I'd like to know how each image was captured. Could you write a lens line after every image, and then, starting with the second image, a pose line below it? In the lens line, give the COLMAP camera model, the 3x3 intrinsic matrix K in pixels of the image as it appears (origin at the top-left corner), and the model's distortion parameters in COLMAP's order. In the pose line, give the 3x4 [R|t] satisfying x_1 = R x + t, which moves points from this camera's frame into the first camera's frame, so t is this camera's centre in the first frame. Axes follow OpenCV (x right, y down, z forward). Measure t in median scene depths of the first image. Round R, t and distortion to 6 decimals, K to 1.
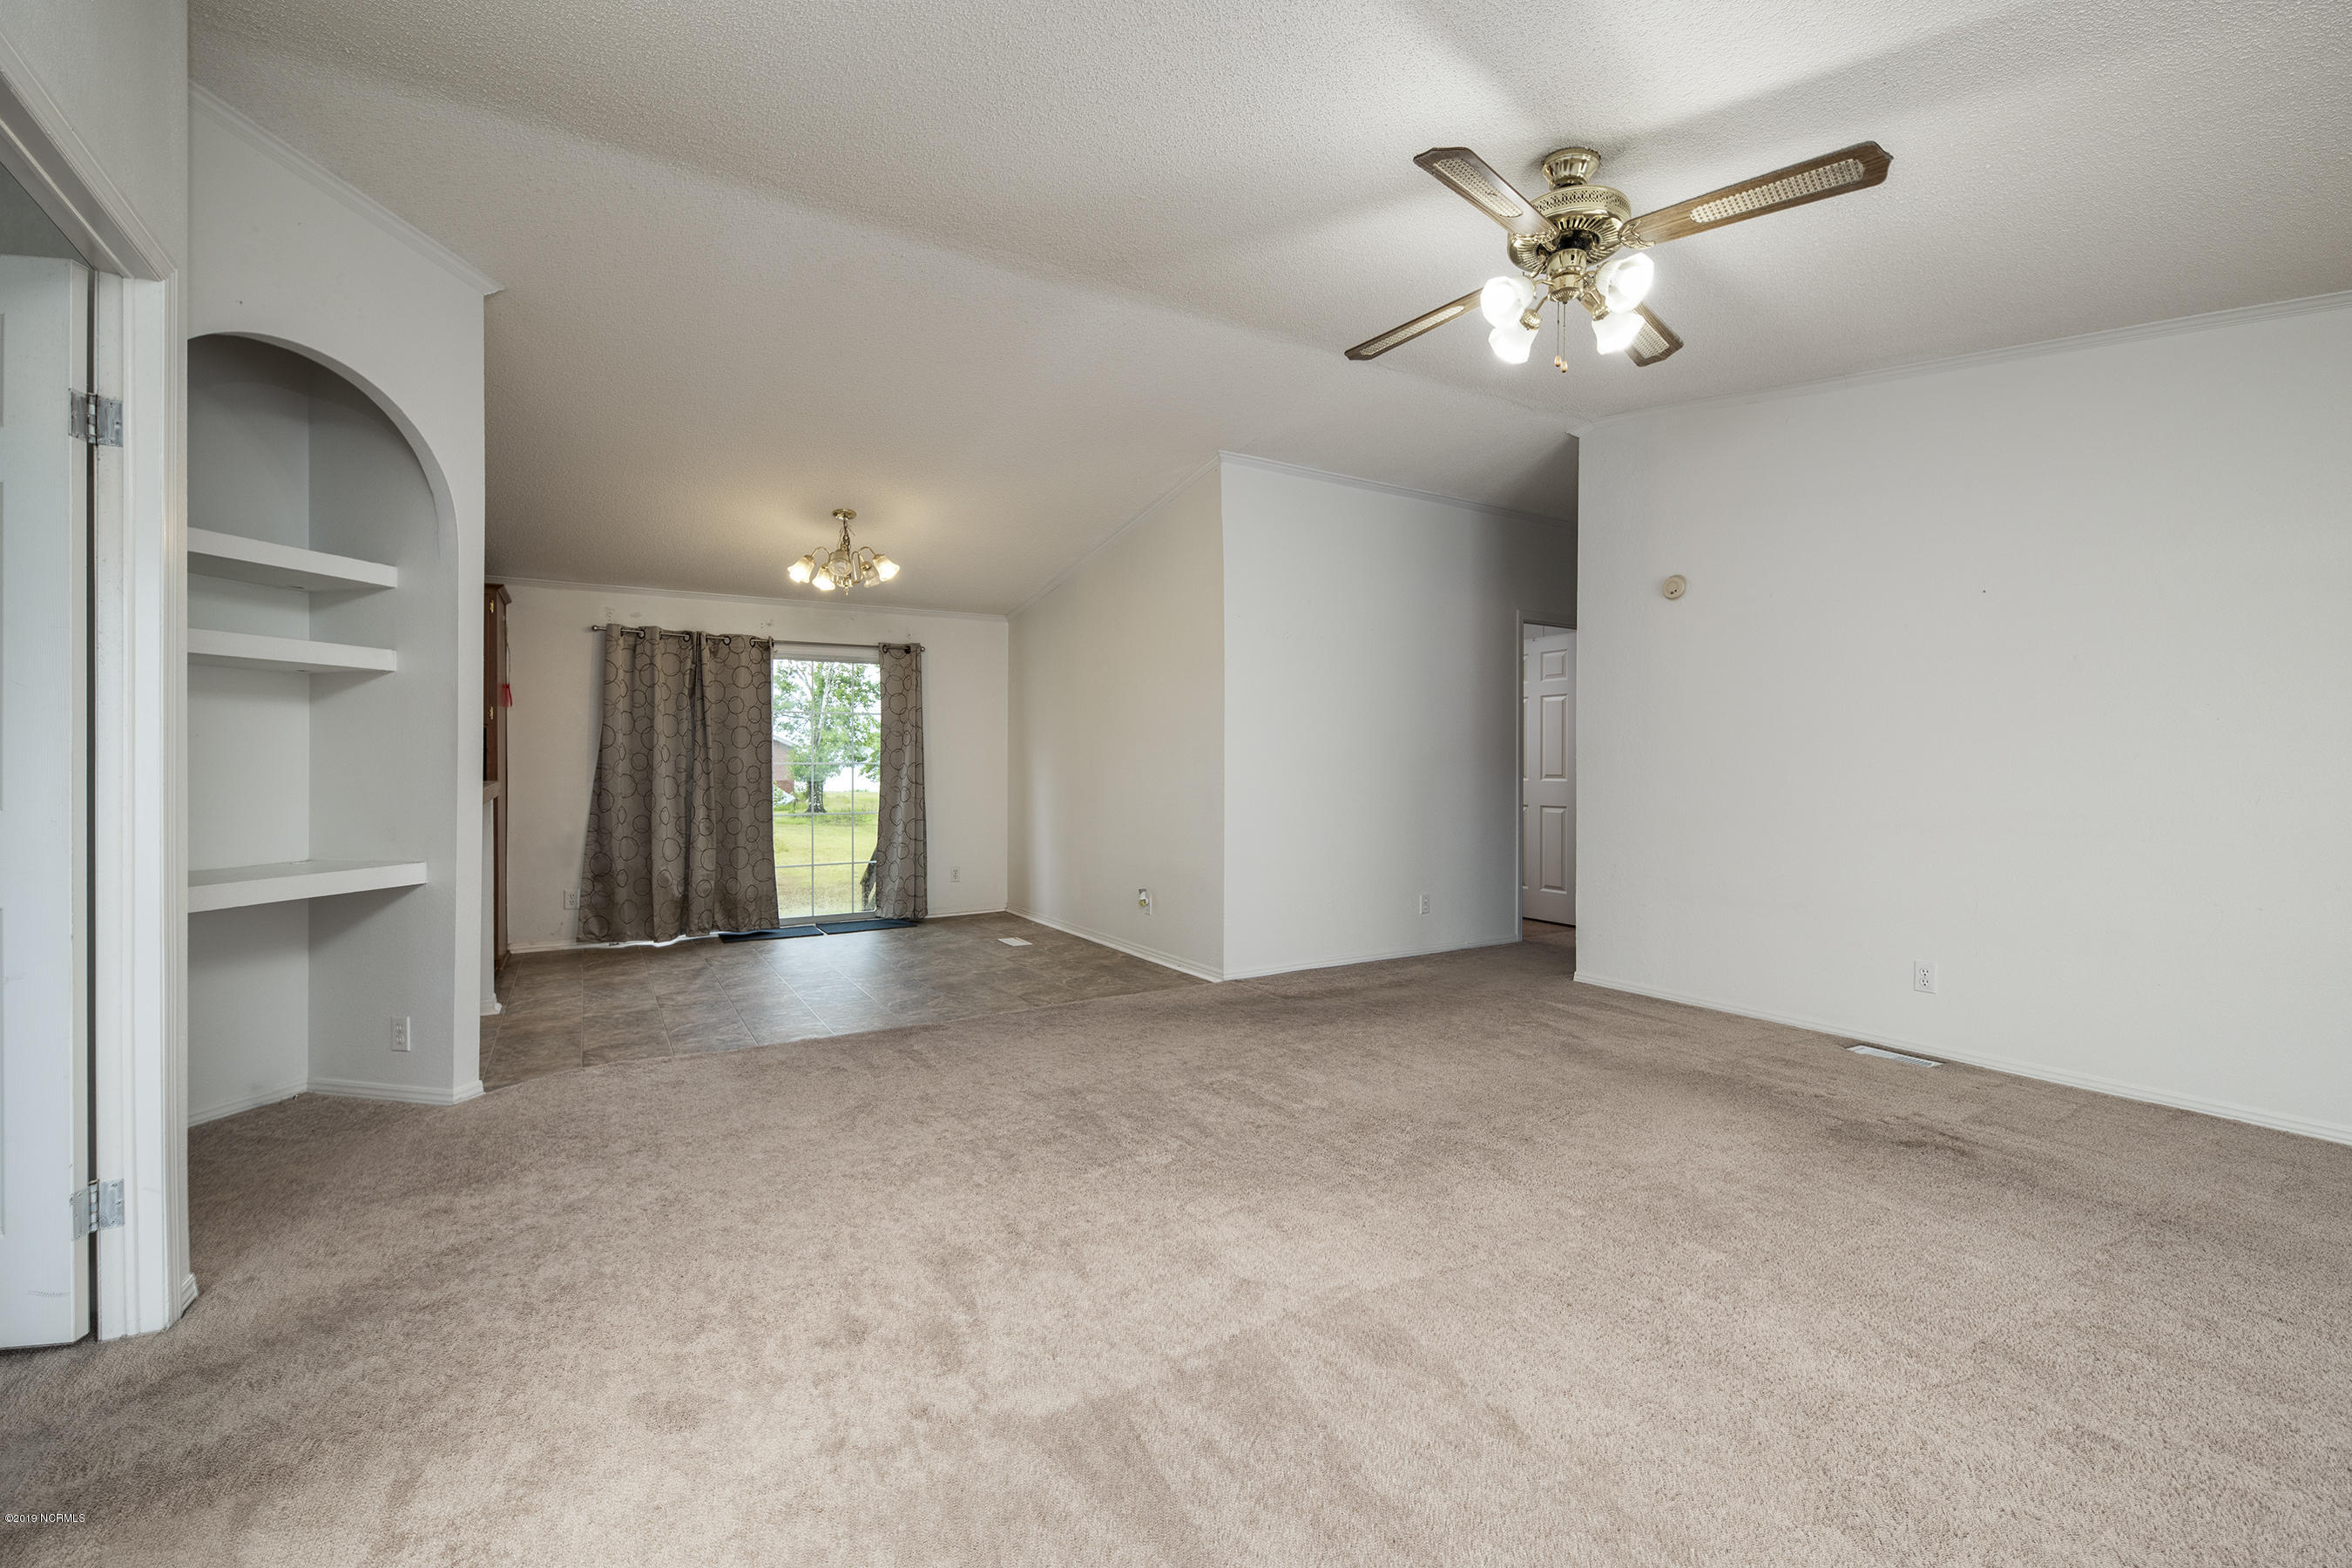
lens RADIAL K [[911.6, 0, 1154.3], [0, 911.6, 772.9], [0, 0, 1]] dist [-0.002418, -0.003914]
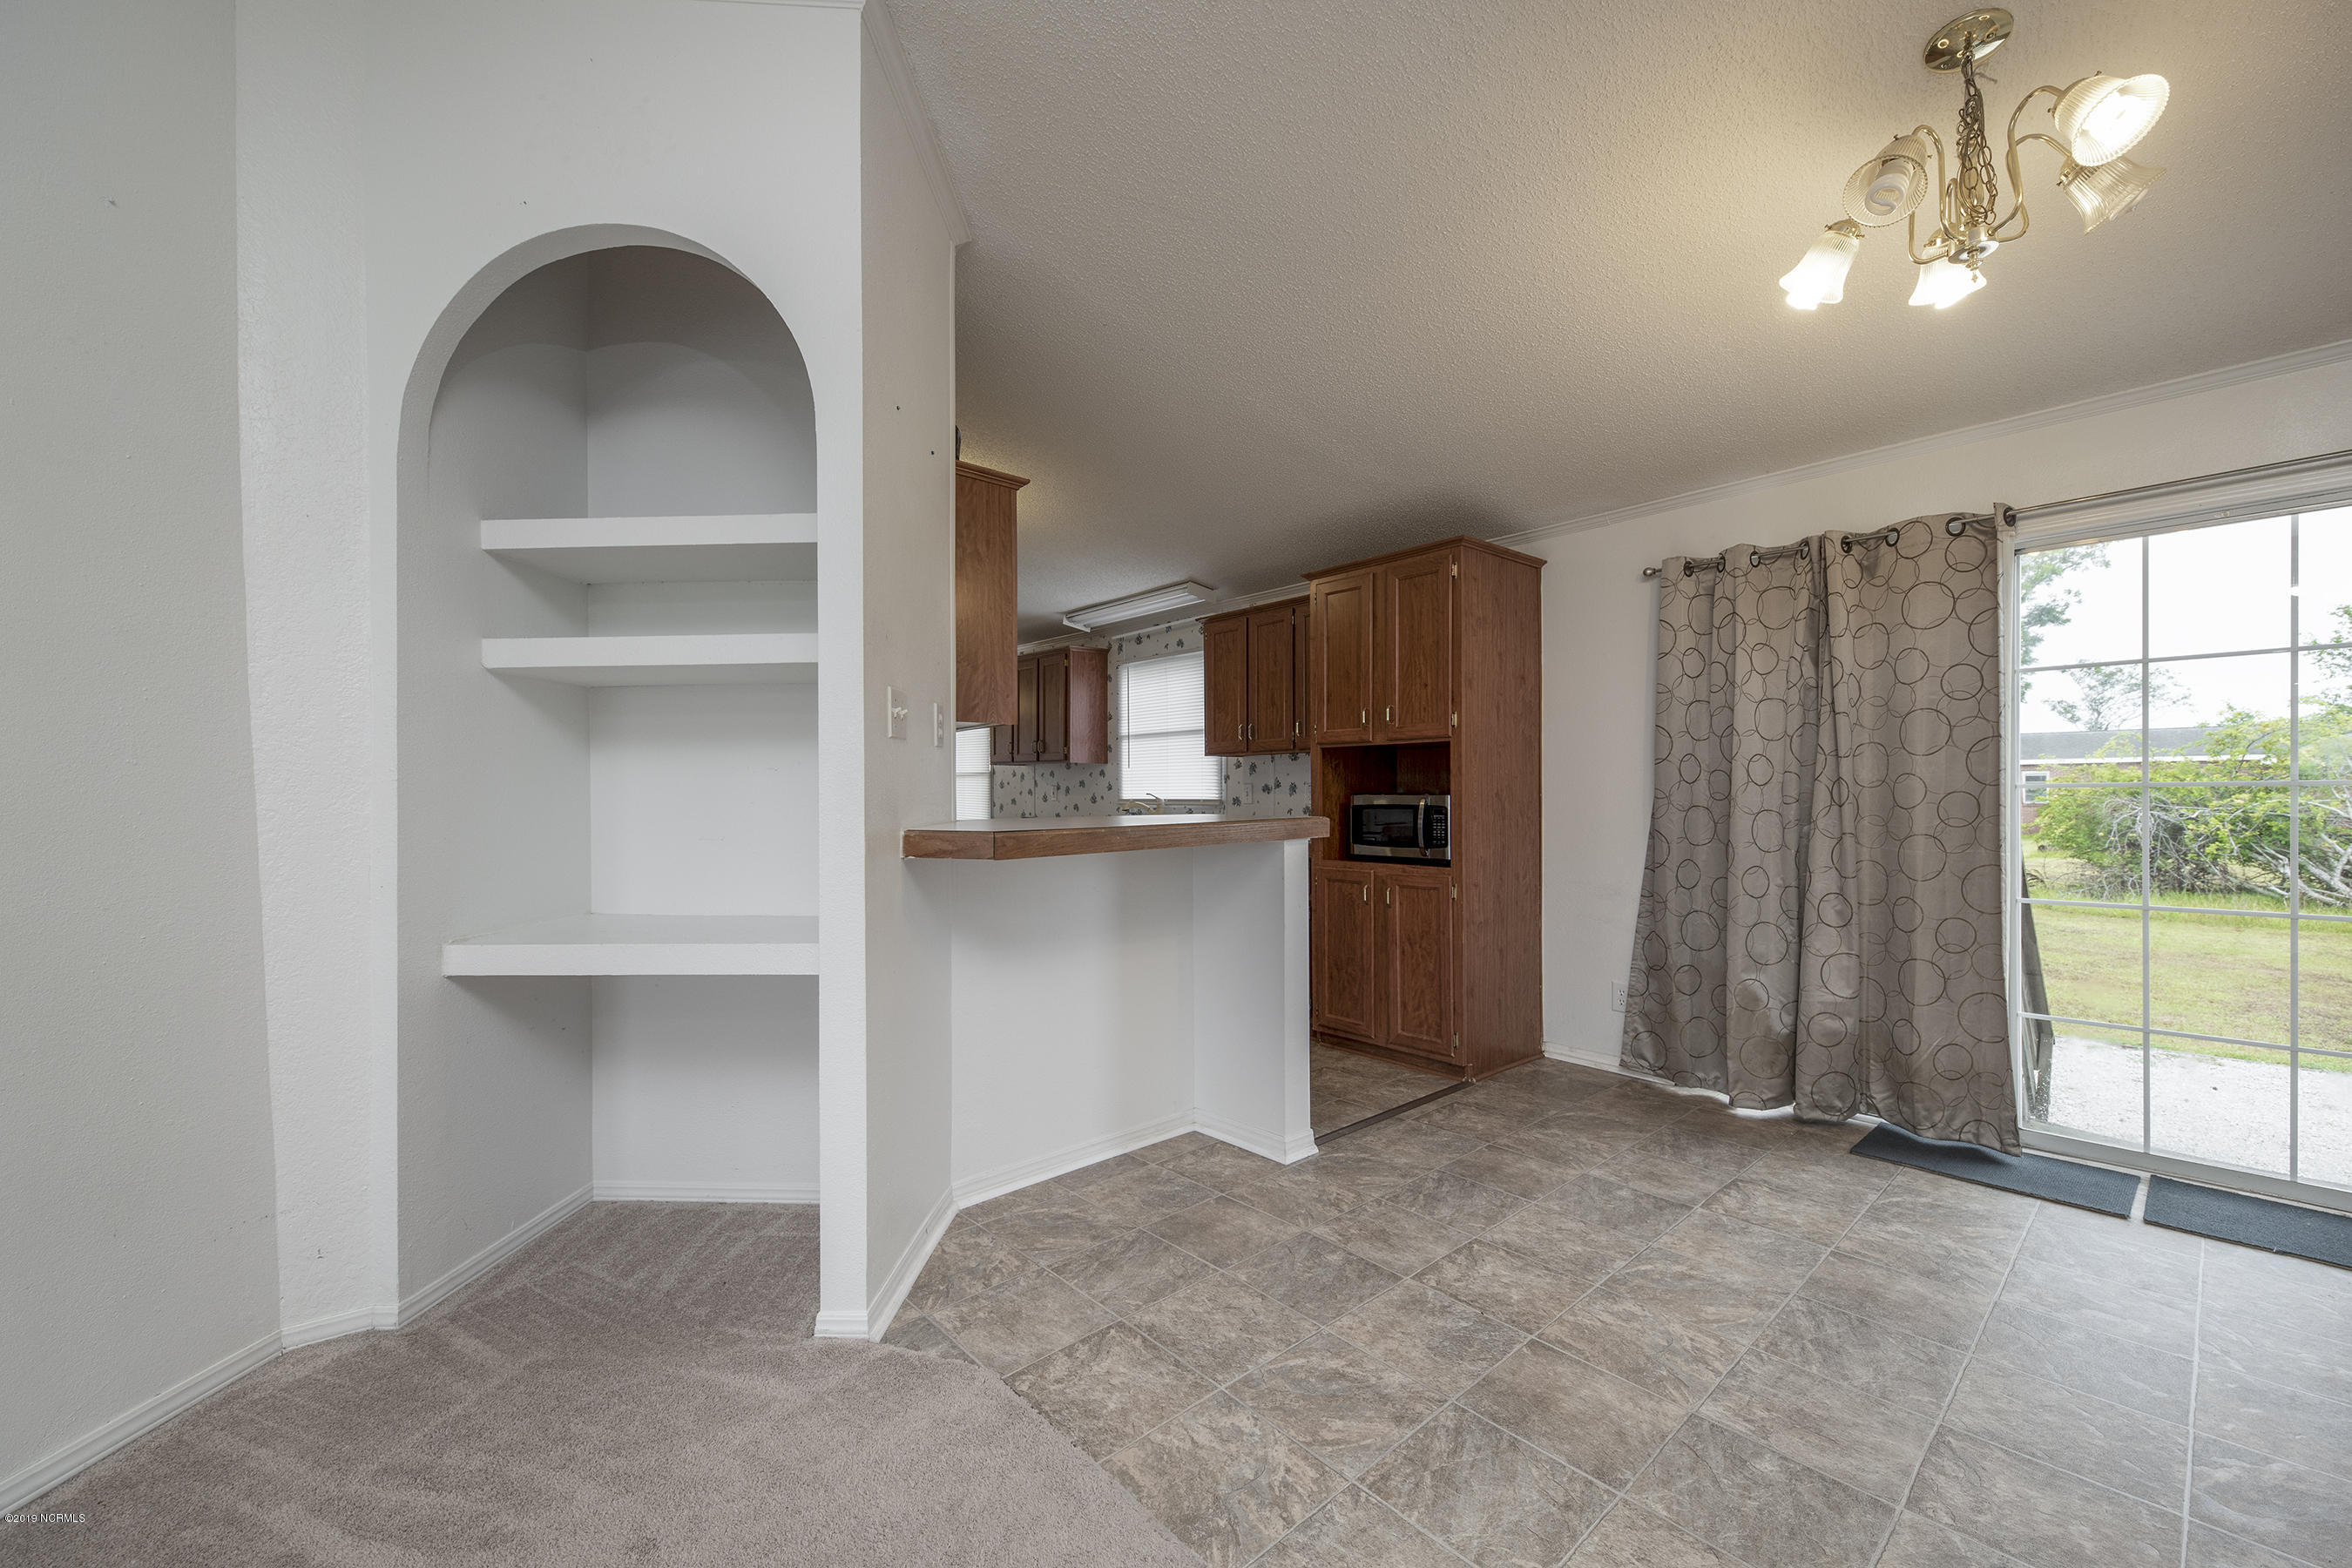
lens RADIAL K [[911.6, 0, 1159.0], [0, 911.6, 799.0], [0, 0, 1]] dist [-0.002418, -0.003914]
pose [[0.155129, 0.004479, -0.987884, -0.044508], [-0.000986, 0.999990, 0.004379, -0.005379], [0.987894, 0.000295, 0.155132, 0.544329]]
